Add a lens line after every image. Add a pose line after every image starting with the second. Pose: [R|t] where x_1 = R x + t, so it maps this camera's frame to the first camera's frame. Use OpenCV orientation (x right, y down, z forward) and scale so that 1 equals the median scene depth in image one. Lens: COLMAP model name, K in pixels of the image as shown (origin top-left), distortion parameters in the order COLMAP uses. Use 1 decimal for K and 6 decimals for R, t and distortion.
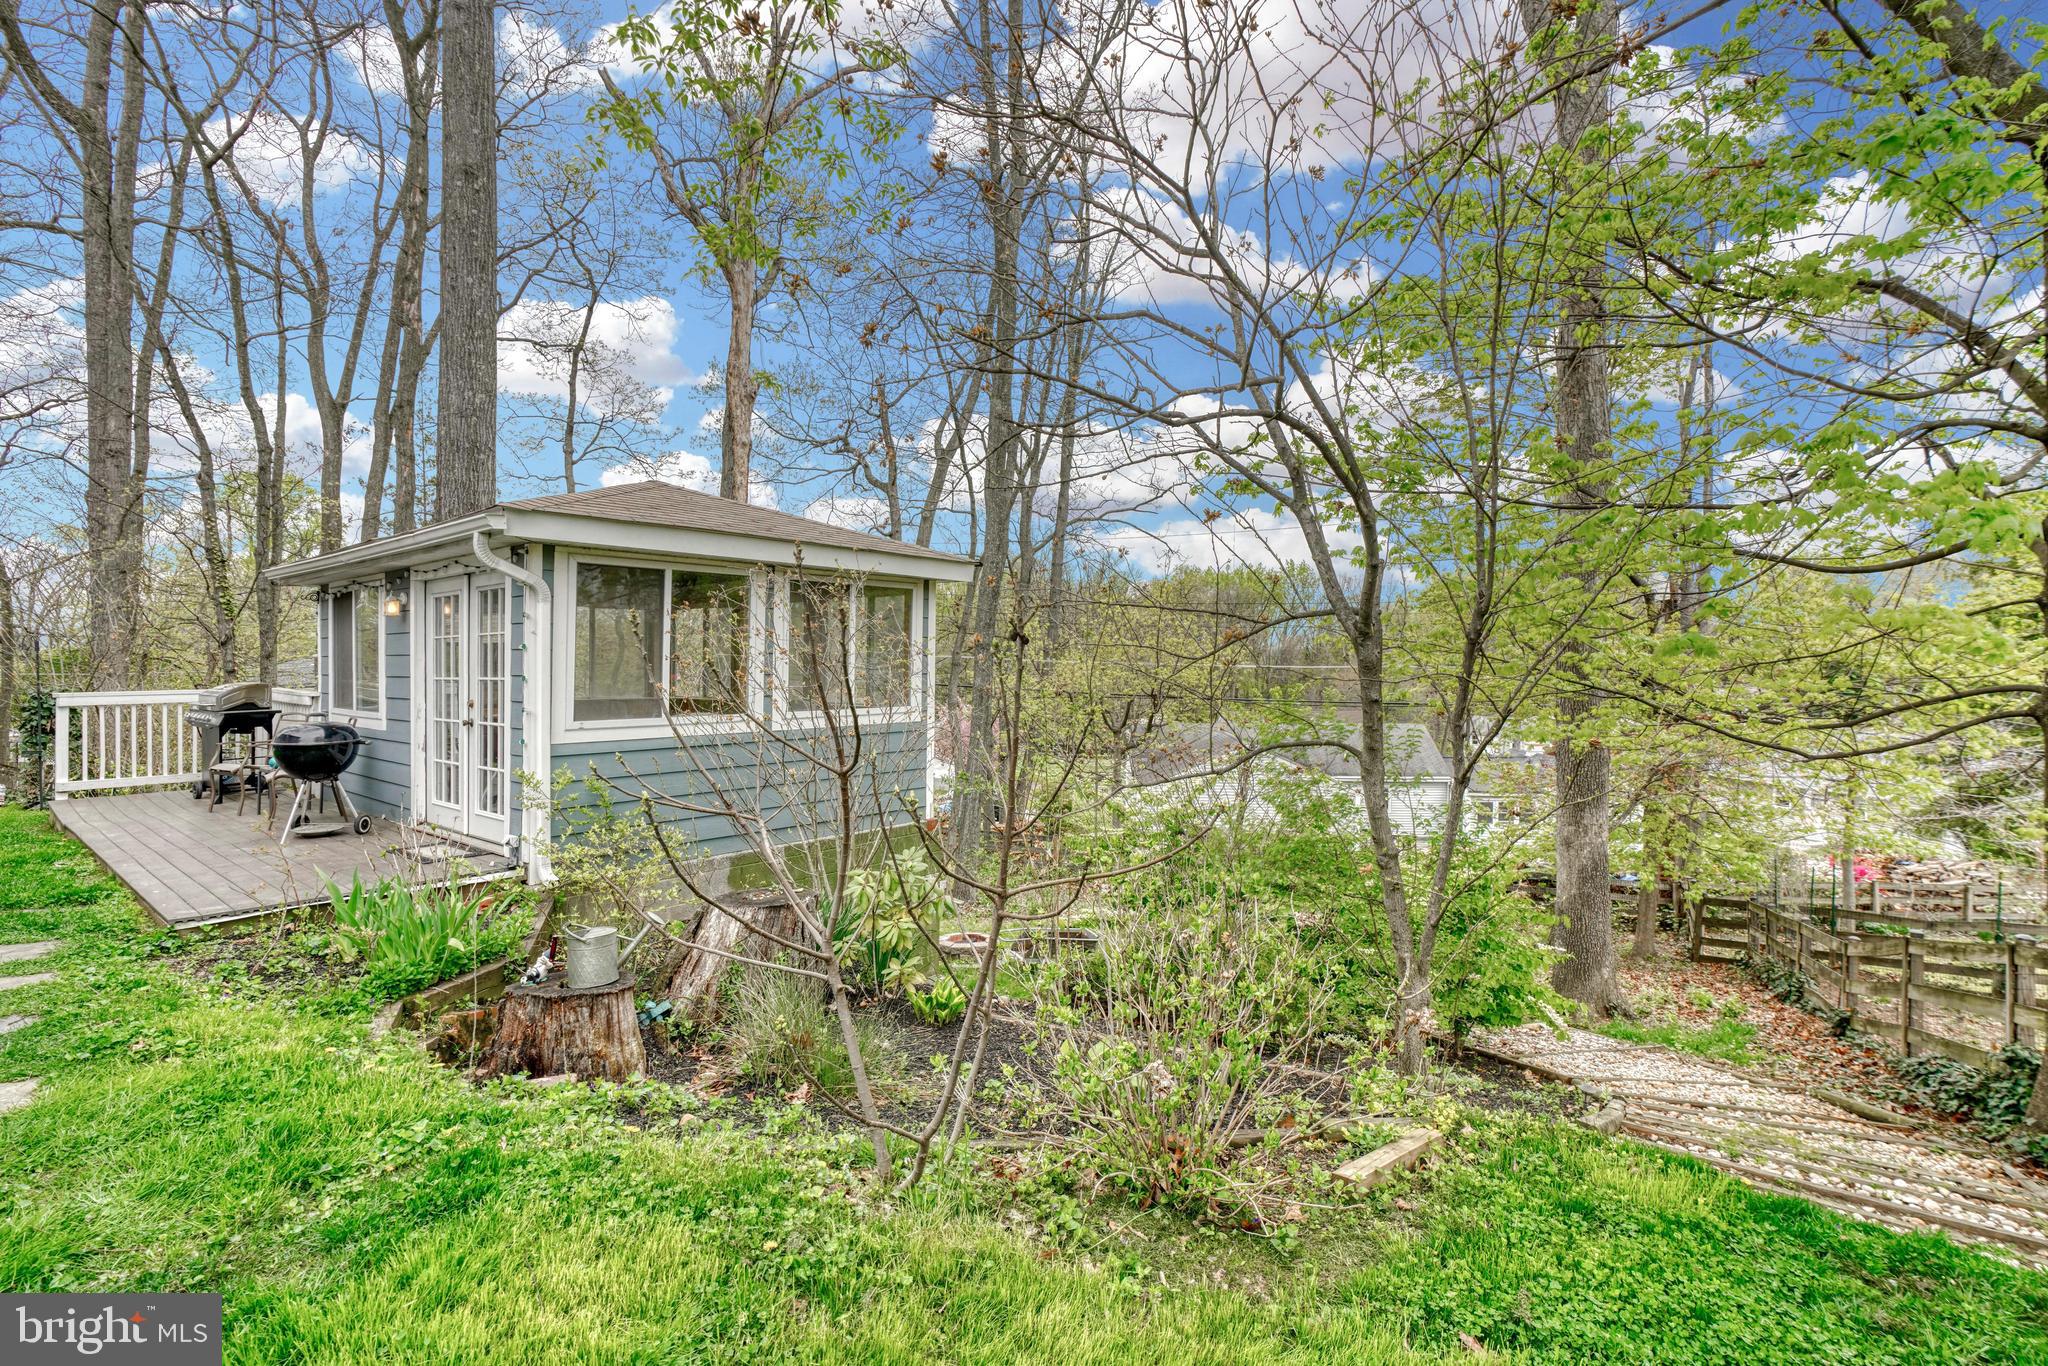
lens RADIAL K [[947.7, 0, 1045.3], [0, 947.7, 680.6], [0, 0, 1]] dist [-0.003005, 0.000993]
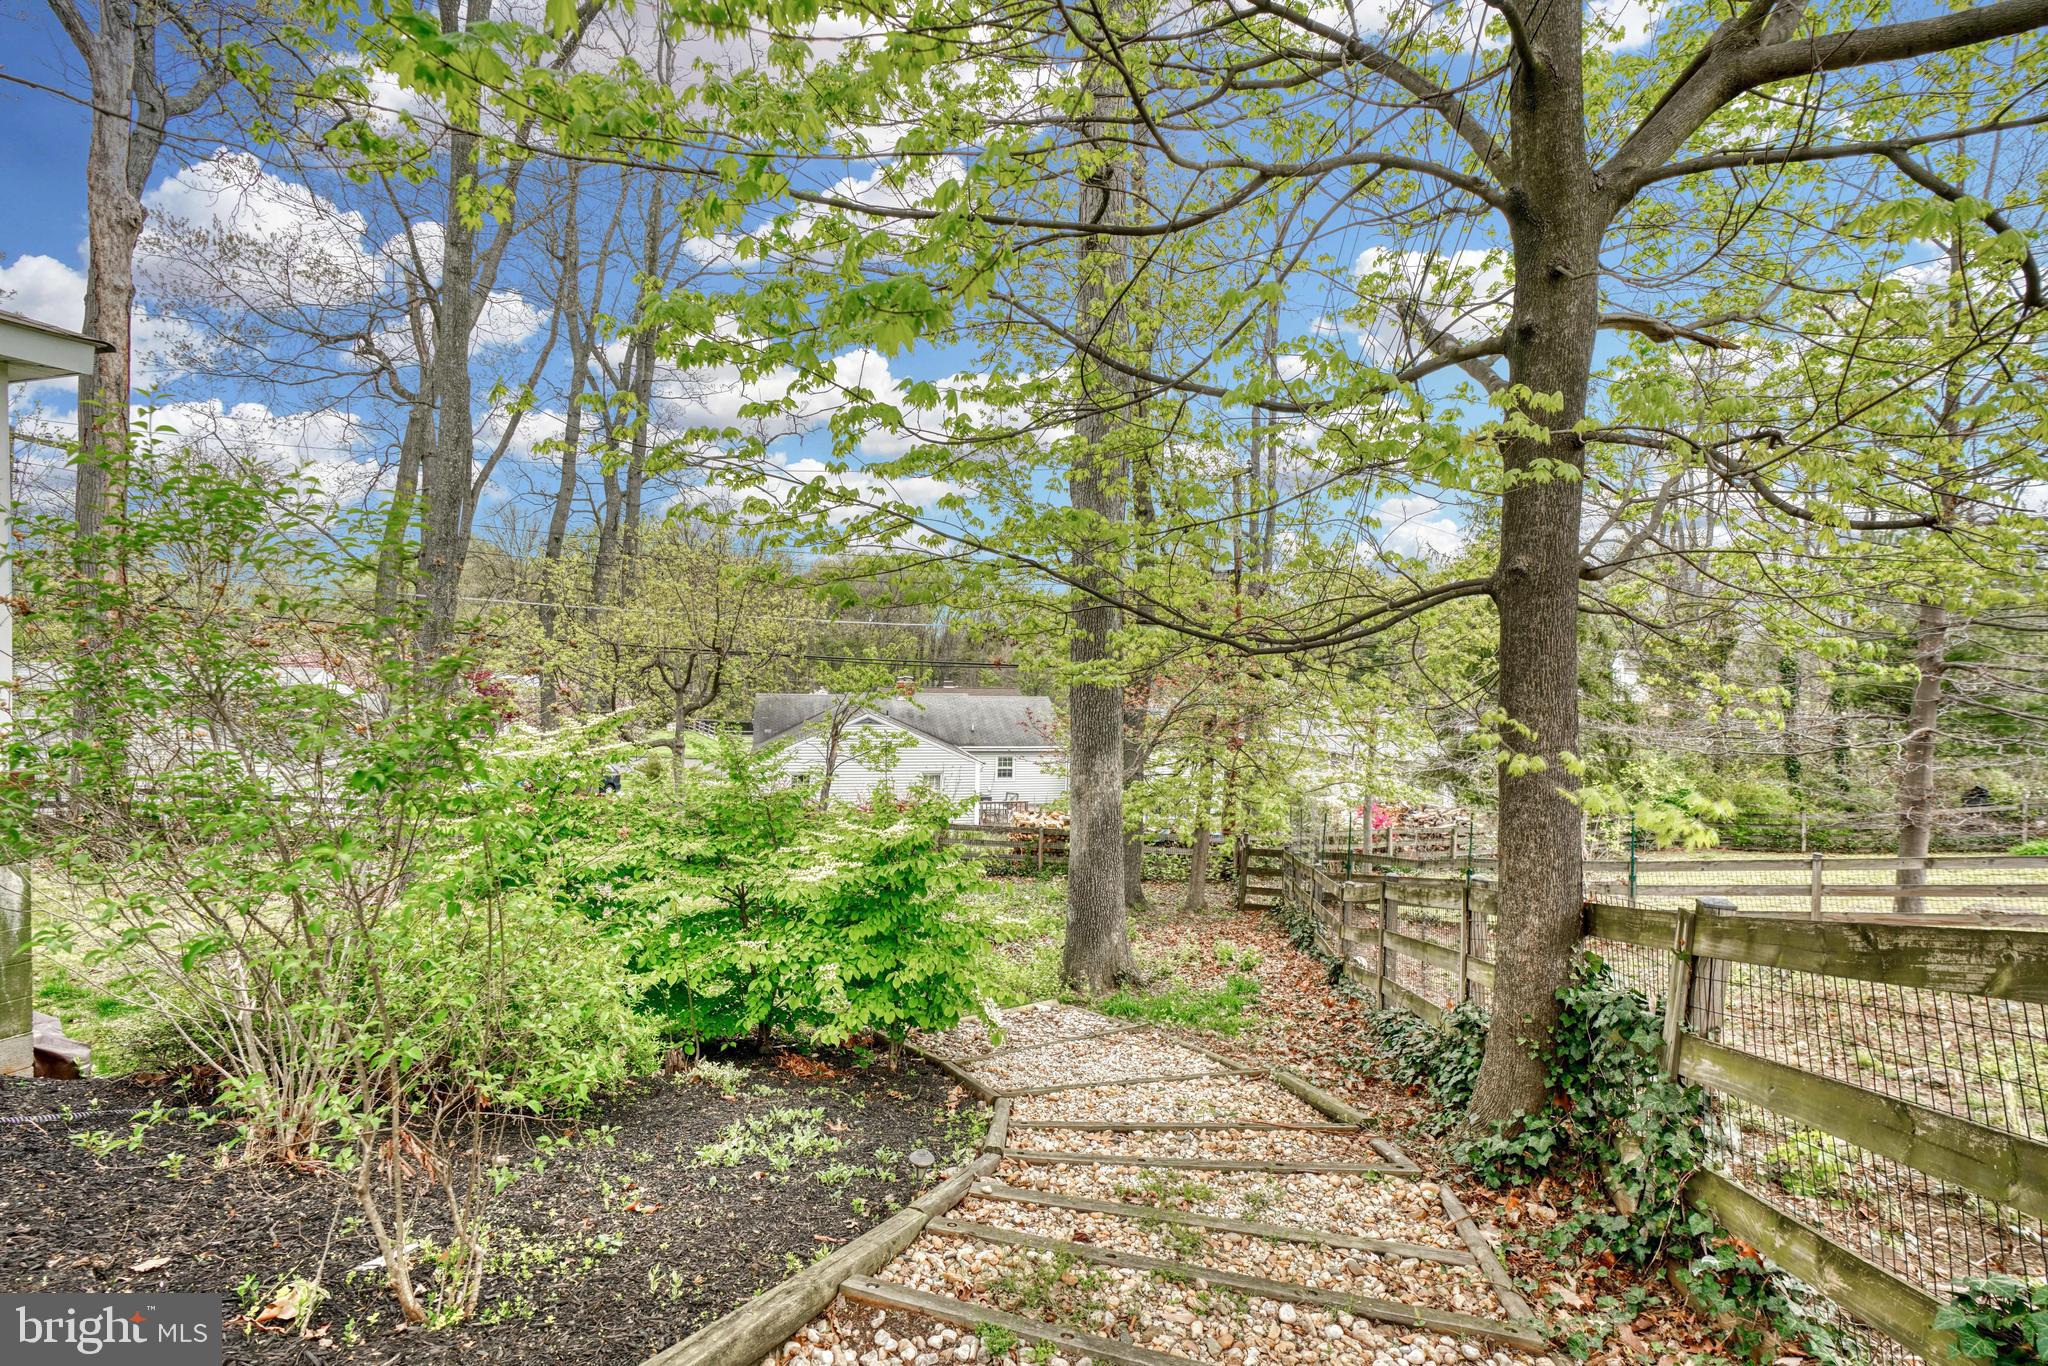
lens RADIAL K [[947.7, 0, 1003.8], [0, 947.7, 679.9], [0, 0, 1]] dist [-0.003005, 0.000993]
pose [[0.948541, 0.009399, 0.316516, 0.205277], [-0.017328, 0.999602, 0.022246, 0.046559], [-0.316181, -0.026586, 0.948326, 0.189975]]
